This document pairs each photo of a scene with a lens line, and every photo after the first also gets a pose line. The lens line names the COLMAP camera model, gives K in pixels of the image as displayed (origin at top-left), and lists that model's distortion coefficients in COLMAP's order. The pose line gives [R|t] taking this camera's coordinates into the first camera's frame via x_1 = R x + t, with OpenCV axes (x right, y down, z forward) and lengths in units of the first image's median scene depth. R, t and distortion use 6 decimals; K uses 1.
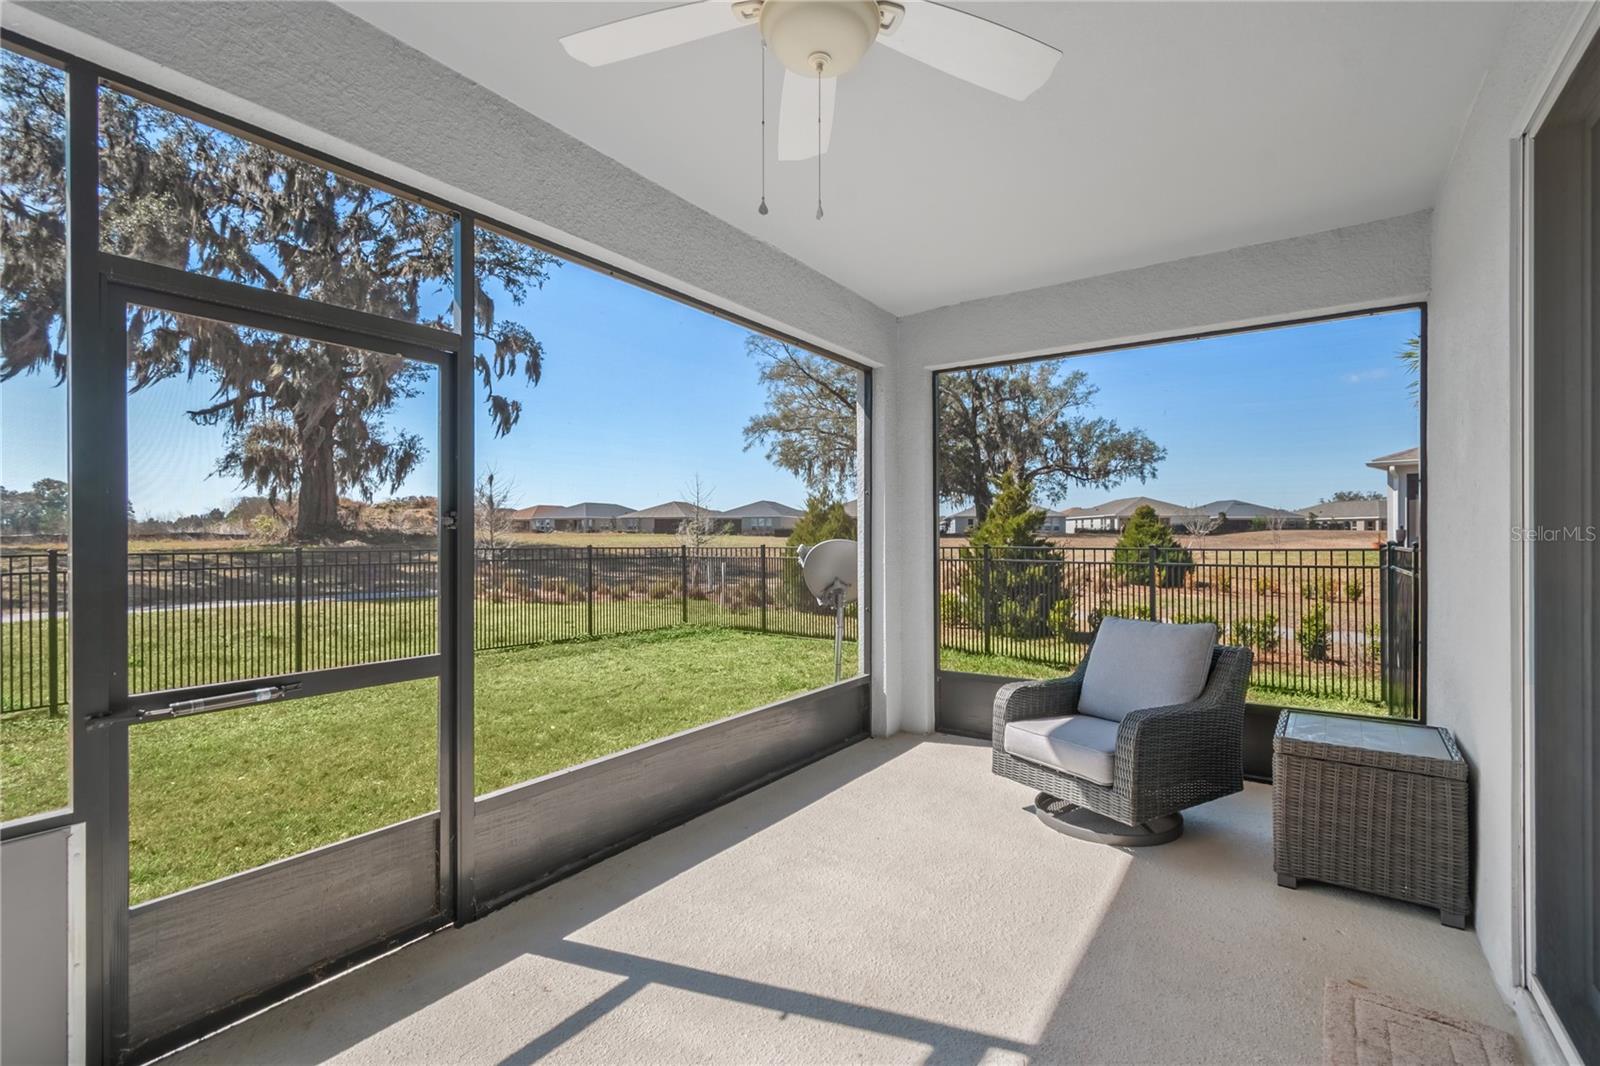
lens RADIAL K [[723.8, 0, 804.4], [0, 723.8, 534.1], [0, 0, 1]] dist [-0.001446, -0.000679]
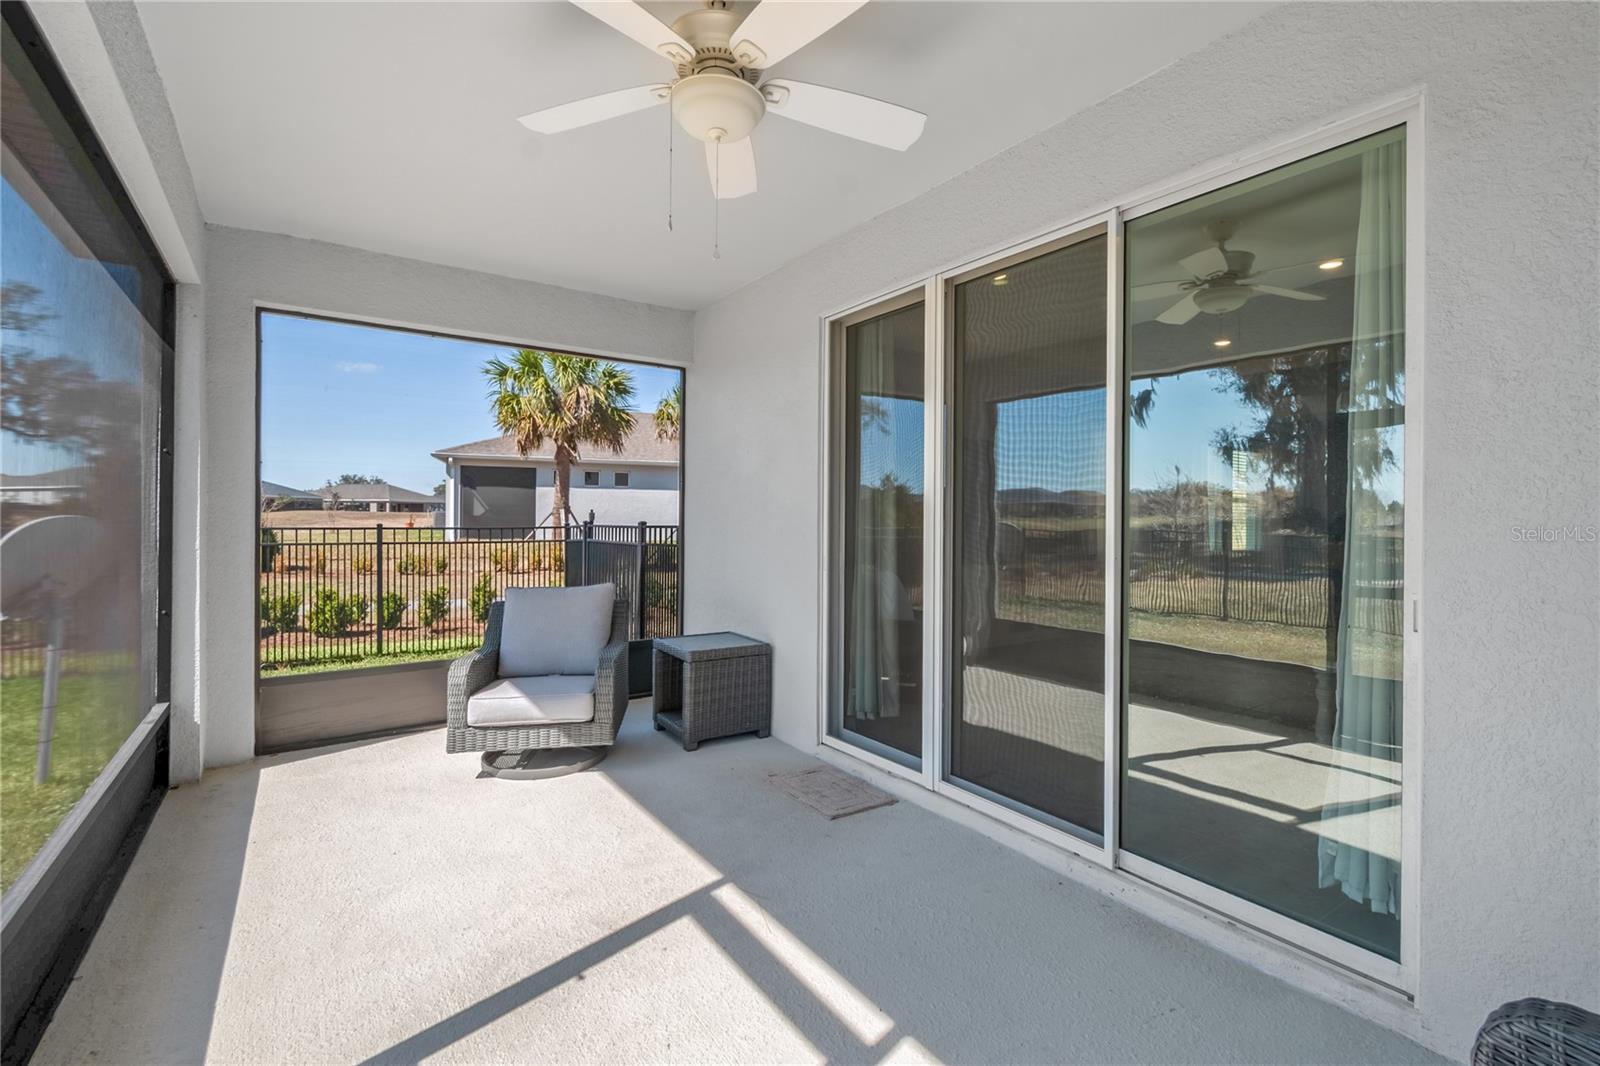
lens RADIAL K [[723.8, 0, 829.9], [0, 723.8, 514.4], [0, 0, 1]] dist [-0.001446, -0.000679]
pose [[0.324492, 0.011449, 0.945819, -0.354475], [-0.010964, 0.999905, -0.008342, 0.004231], [-0.945825, -0.007663, 0.324587, 0.131329]]
